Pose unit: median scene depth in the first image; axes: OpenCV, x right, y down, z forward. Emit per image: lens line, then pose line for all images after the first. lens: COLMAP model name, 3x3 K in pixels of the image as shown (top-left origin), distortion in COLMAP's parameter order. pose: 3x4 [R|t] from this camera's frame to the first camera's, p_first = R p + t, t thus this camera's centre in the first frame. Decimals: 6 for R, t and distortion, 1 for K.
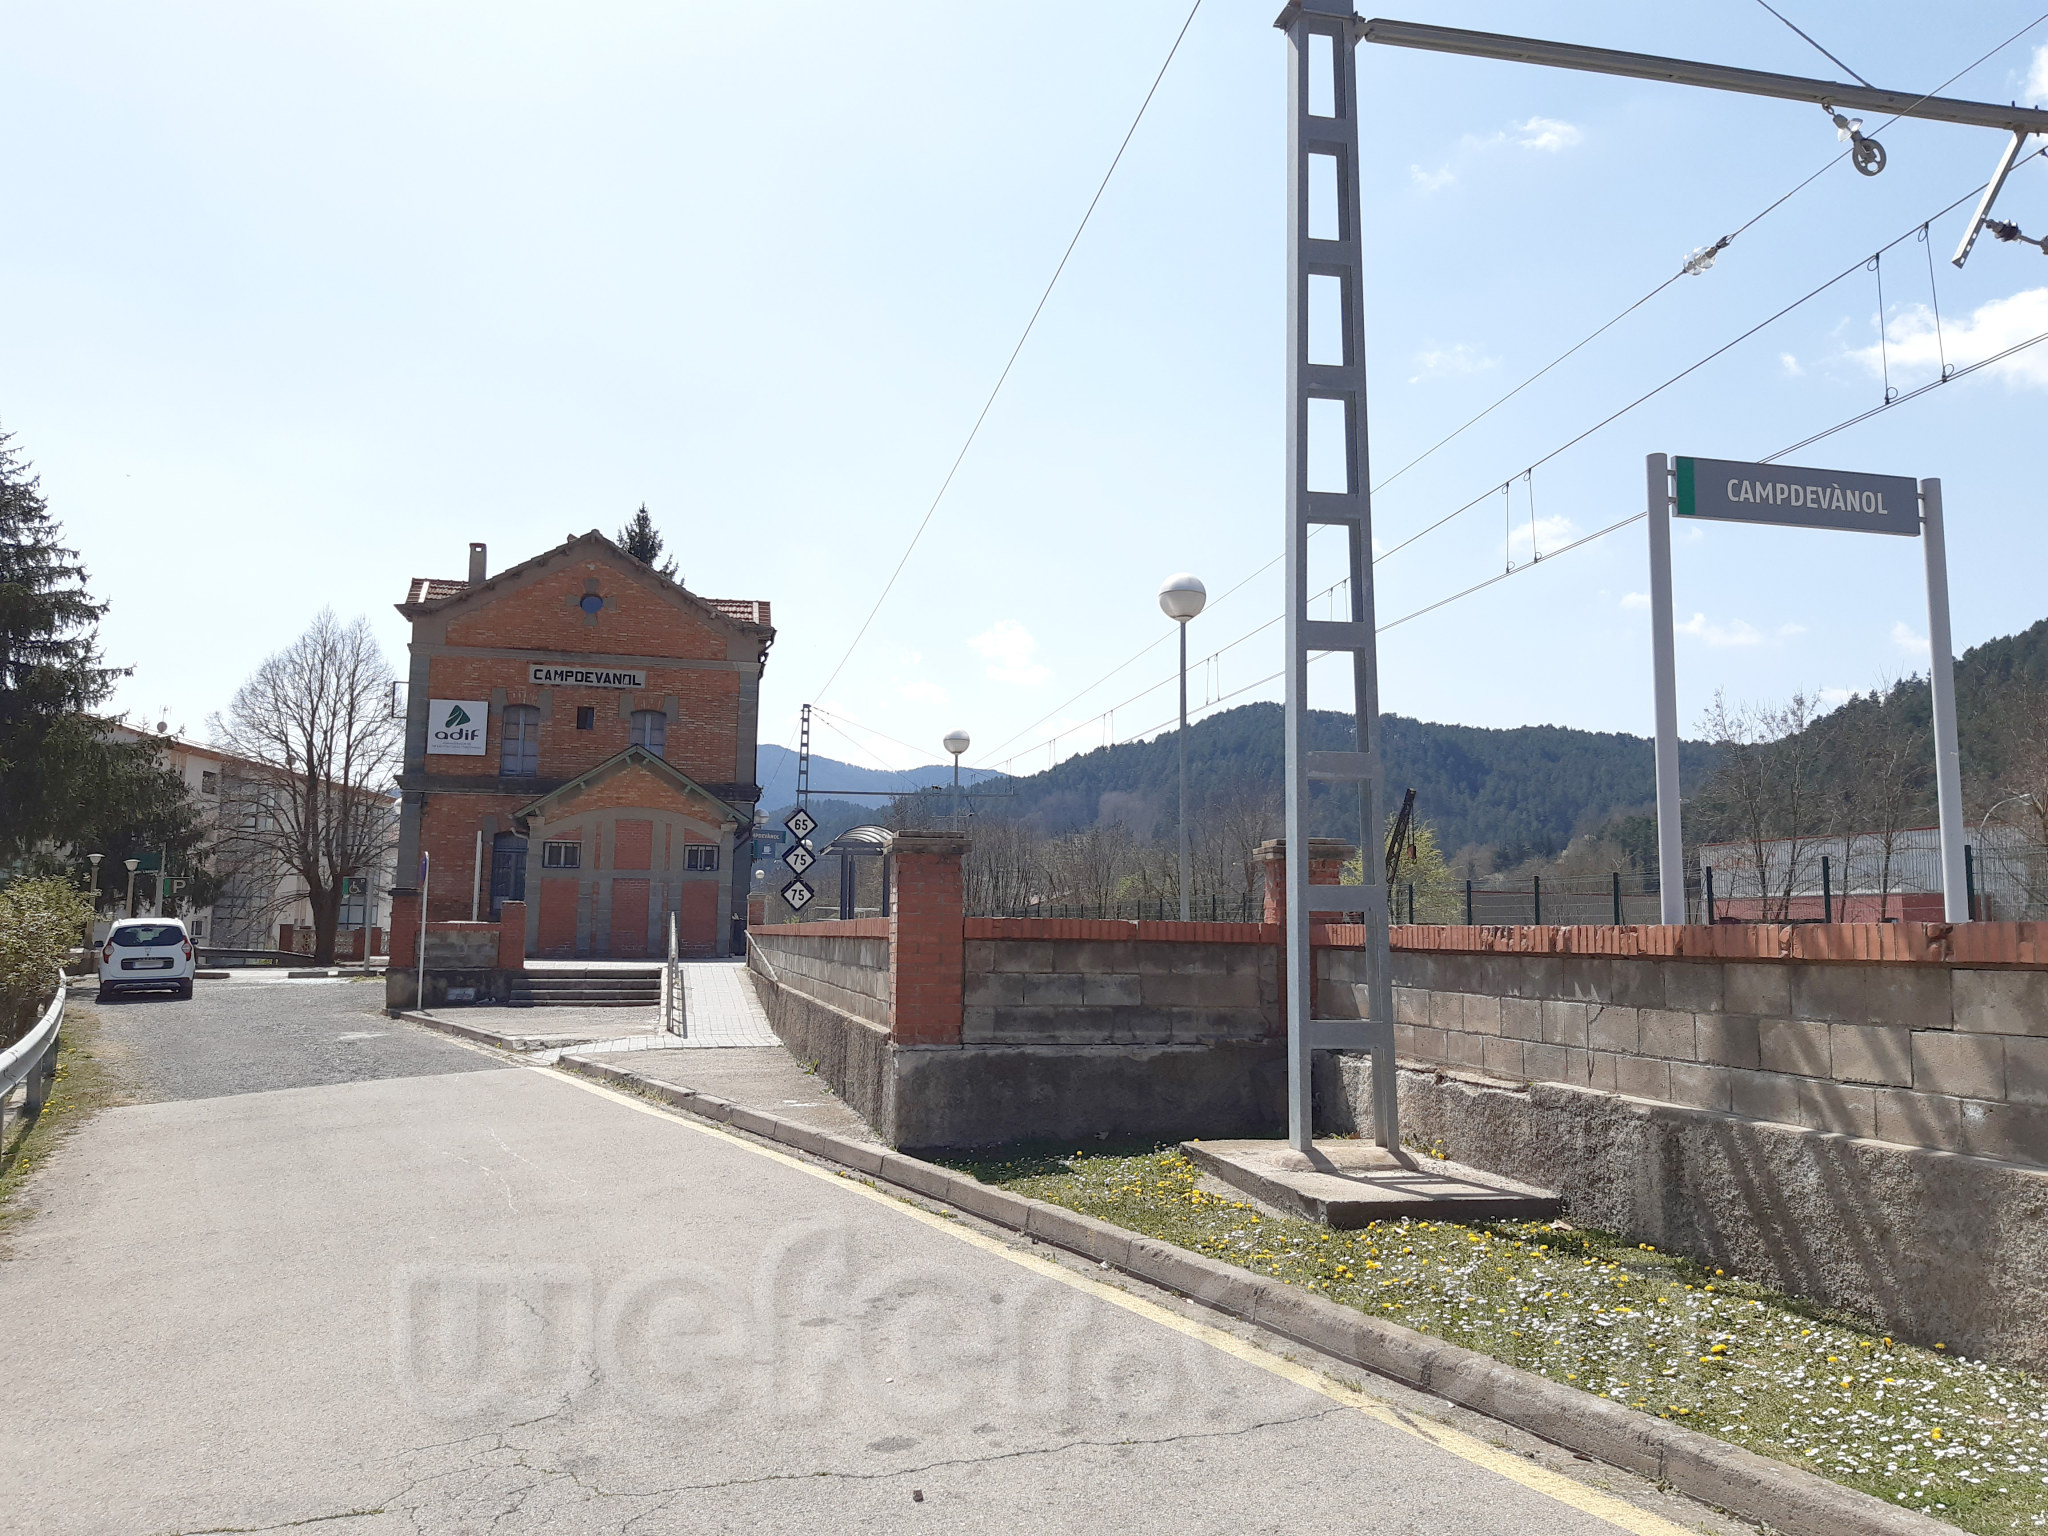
lens RADIAL K [[1583.4, 0, 1026.3], [0, 1583.4, 753.5], [0, 0, 1]] dist [0.106266, -0.181778]
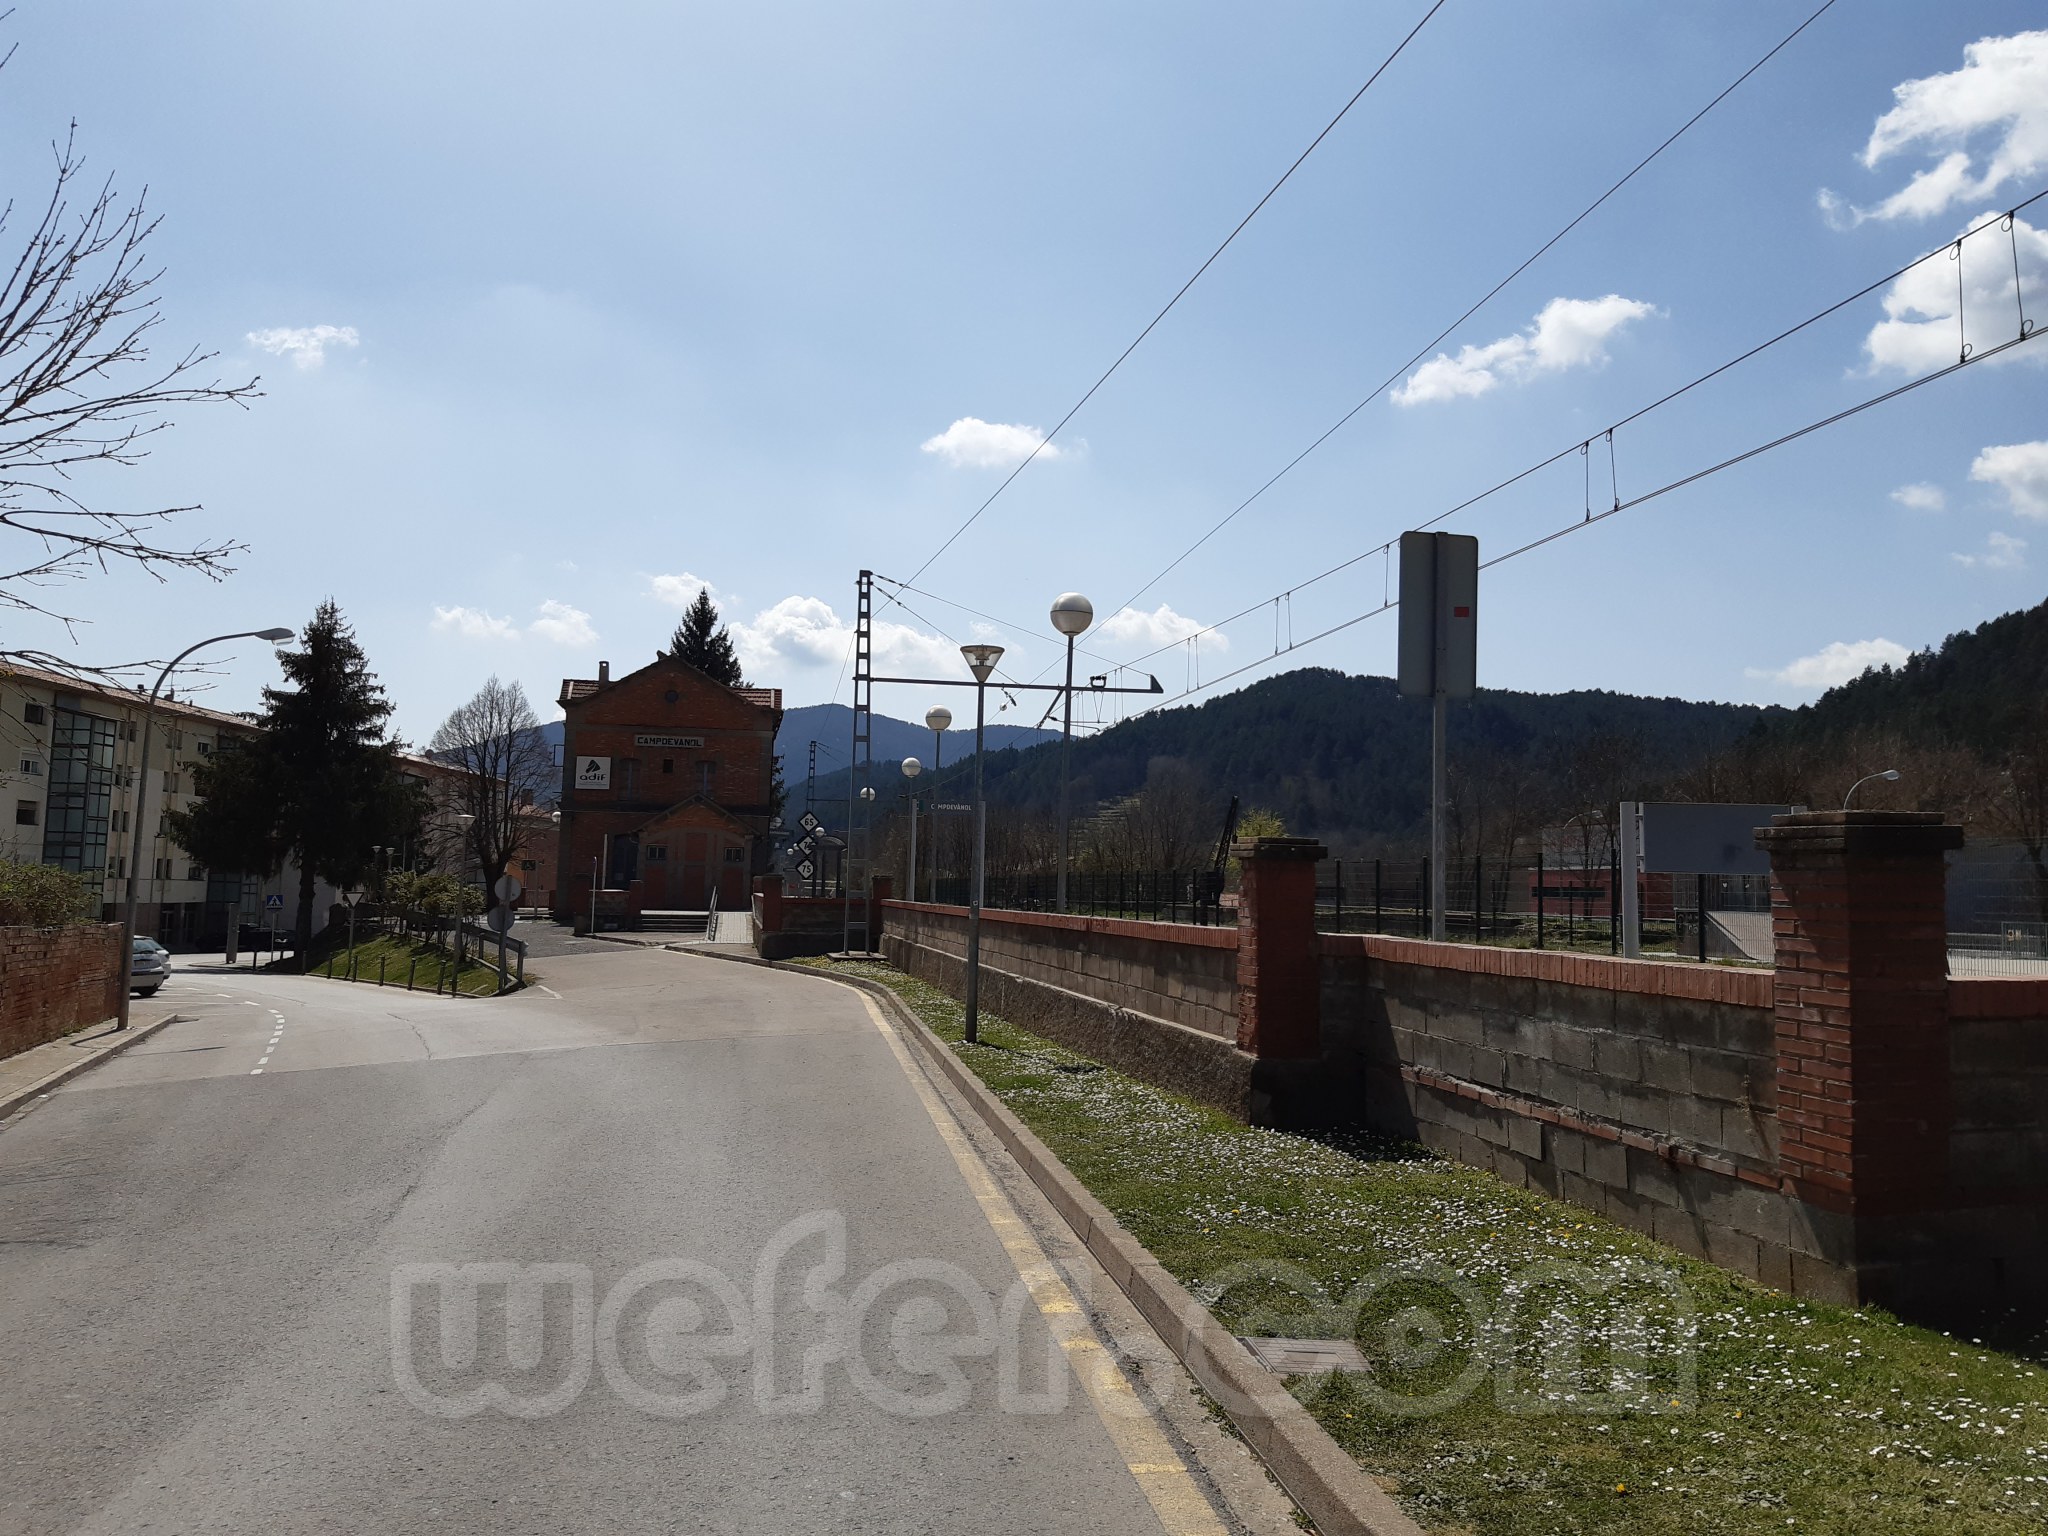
lens RADIAL K [[1585.6, 0, 1025.4], [0, 1585.6, 756.9], [0, 0, 1]] dist [0.149622, -0.277490]
pose [[0.999149, 0.003200, -0.041132, 0.163714], [-0.002020, 0.999586, 0.028703, -0.079848], [0.041207, -0.028596, 0.998741, -0.644129]]
